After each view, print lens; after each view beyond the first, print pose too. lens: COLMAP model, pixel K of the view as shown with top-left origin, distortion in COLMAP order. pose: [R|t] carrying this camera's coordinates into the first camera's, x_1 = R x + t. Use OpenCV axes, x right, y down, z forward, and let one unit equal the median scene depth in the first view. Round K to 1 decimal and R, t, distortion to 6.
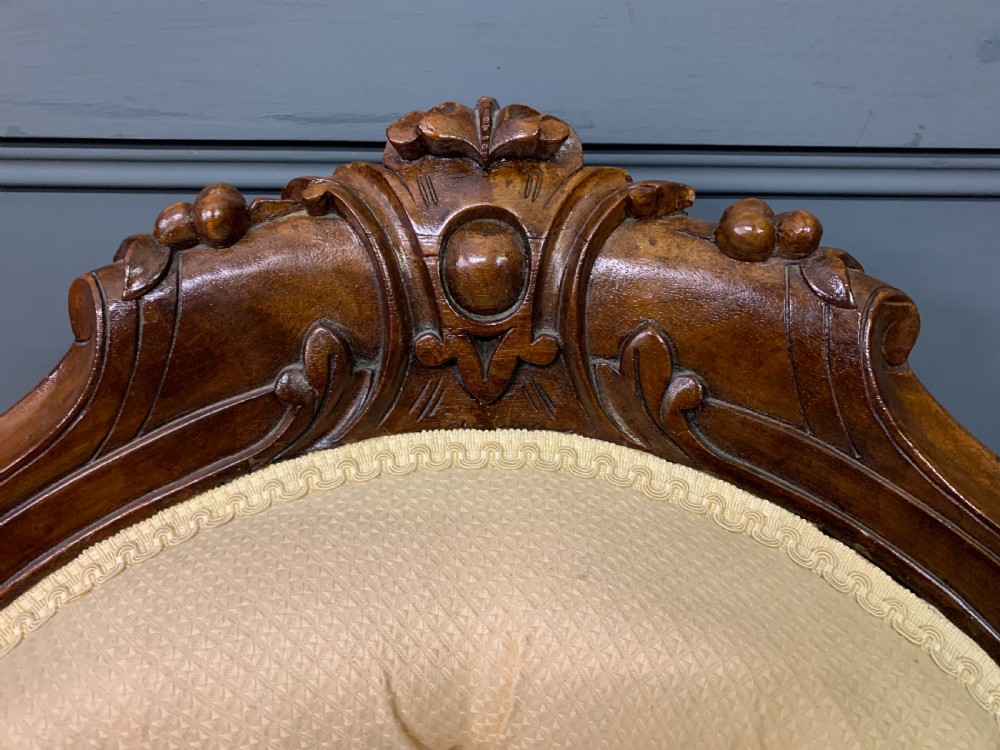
lens RADIAL K [[768.3, 0, 502.2], [0, 768.3, 375.4], [0, 0, 1]] dist [0.012500, -0.009544]
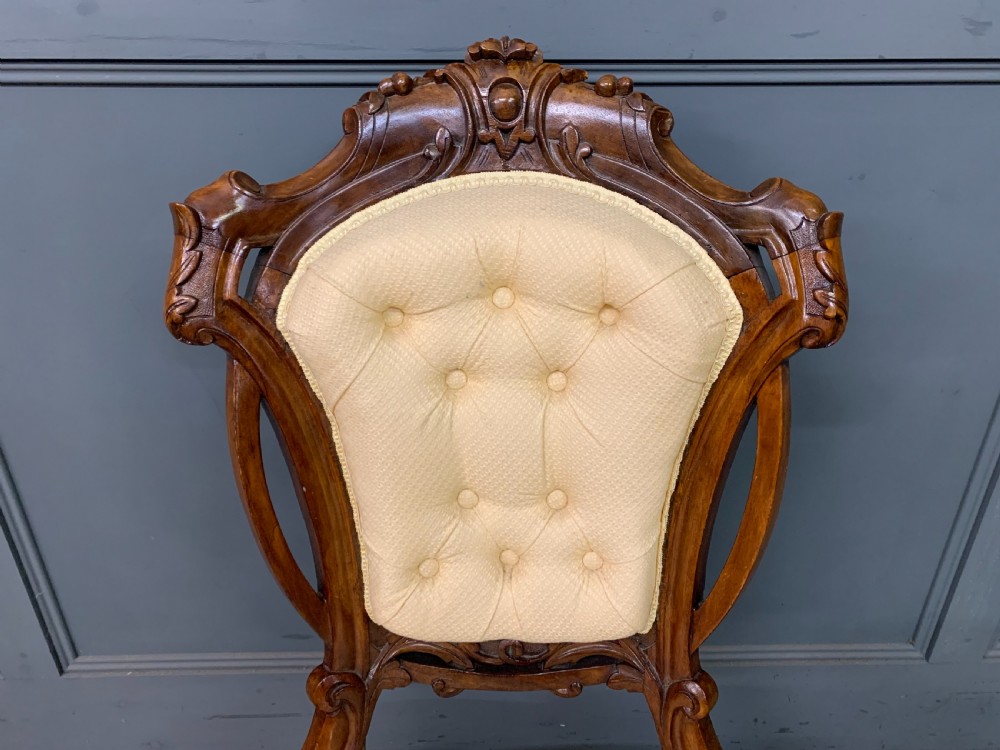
lens RADIAL K [[768.3, 0, 505.4], [0, 768.3, 367.3], [0, 0, 1]] dist [0.012500, -0.009544]
pose [[0.999844, -0.016611, 0.006073, -0.053257], [0.016567, 0.999836, 0.007279, 0.726456], [-0.006193, -0.007178, 0.999955, -1.579213]]
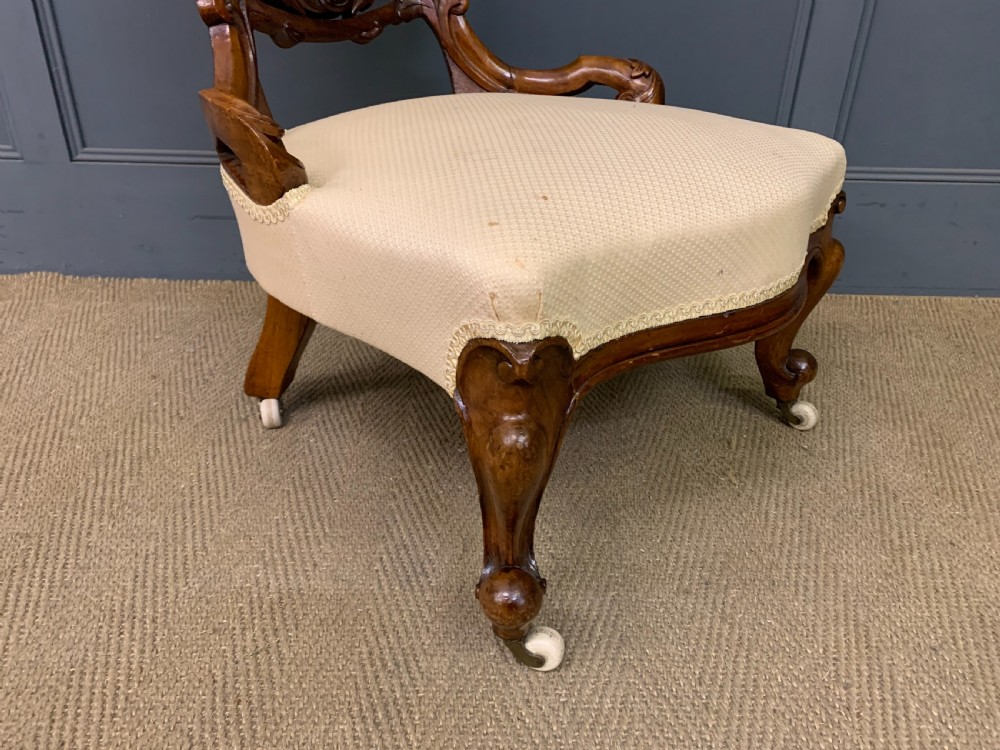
lens RADIAL K [[768.3, 0, 504.6], [0, 768.3, 376.9], [0, 0, 1]] dist [0.012500, -0.009544]
pose [[0.999919, 0.010076, 0.007783, 0.394635], [-0.010201, 0.999819, 0.016084, 3.735580], [-0.007620, -0.016162, 0.999840, -2.571807]]
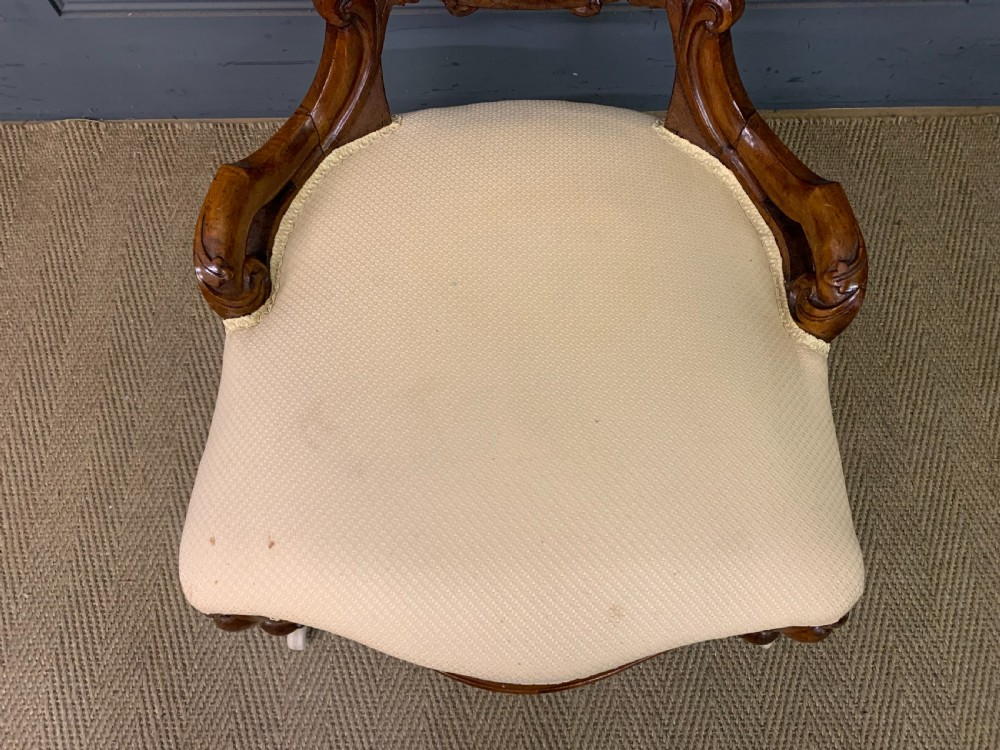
lens RADIAL K [[768.3, 0, 502.8], [0, 768.3, 375.4], [0, 0, 1]] dist [0.012500, -0.009544]
pose [[0.999760, -0.008933, -0.020016, -0.078859], [0.020235, 0.727157, 0.686173, 1.032051], [0.008425, -0.686413, 0.727163, -1.615450]]
